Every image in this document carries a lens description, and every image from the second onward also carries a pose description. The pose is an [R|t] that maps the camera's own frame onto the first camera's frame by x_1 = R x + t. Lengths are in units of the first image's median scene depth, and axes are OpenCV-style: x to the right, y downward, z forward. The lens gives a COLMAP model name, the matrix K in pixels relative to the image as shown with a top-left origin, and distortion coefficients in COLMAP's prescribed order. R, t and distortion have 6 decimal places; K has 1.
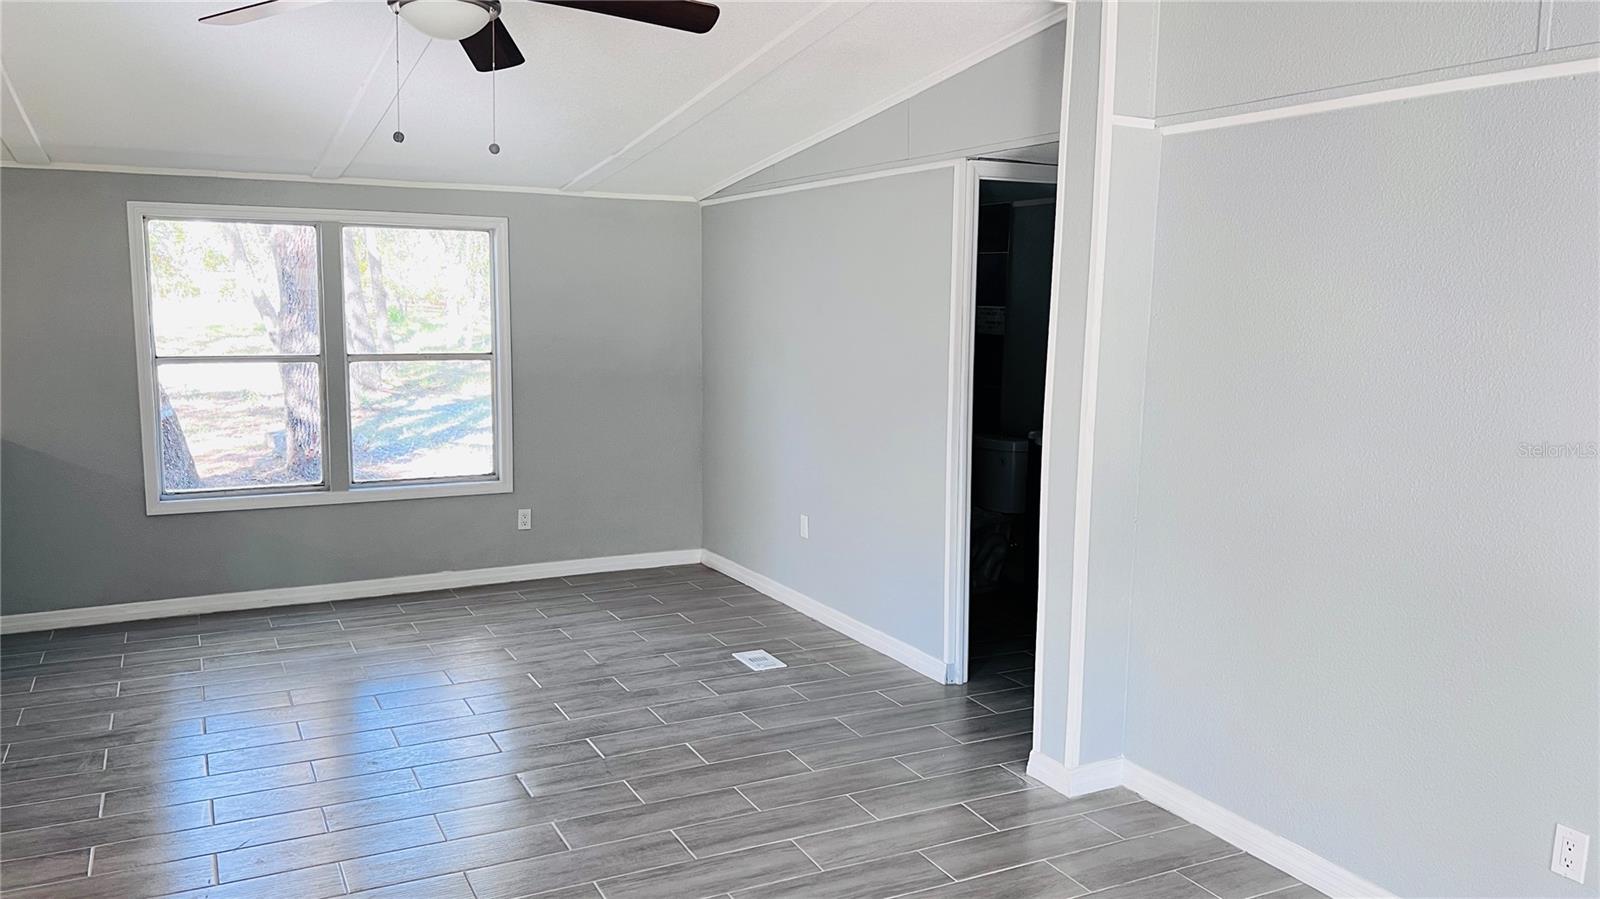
lens RADIAL K [[1195.5, 0, 800.0], [0, 1195.5, 449.5], [0, 0, 1]] dist [0.050422, -0.054495]
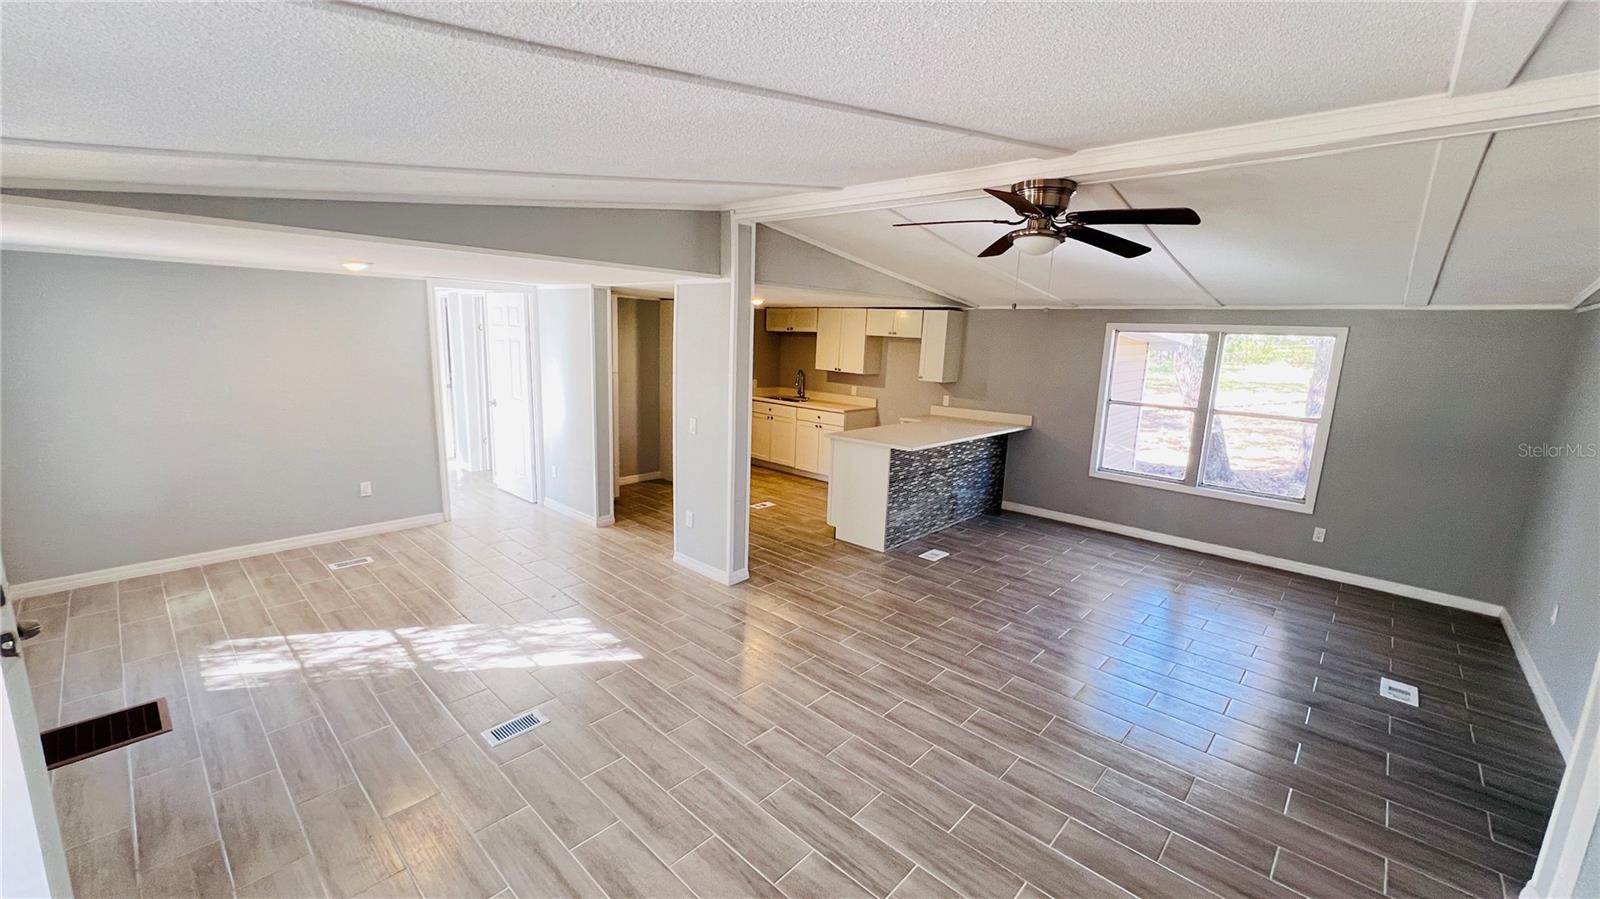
lens RADIAL K [[643.9, 0, 804.0], [0, 643.9, 457.8], [0, 0, 1]] dist [0.000224, -0.000197]
pose [[0.338406, 0.183805, -0.922874, 0.286271], [-0.148506, 0.978879, 0.140504, -0.055099], [0.929208, 0.089505, 0.358555, 0.145667]]
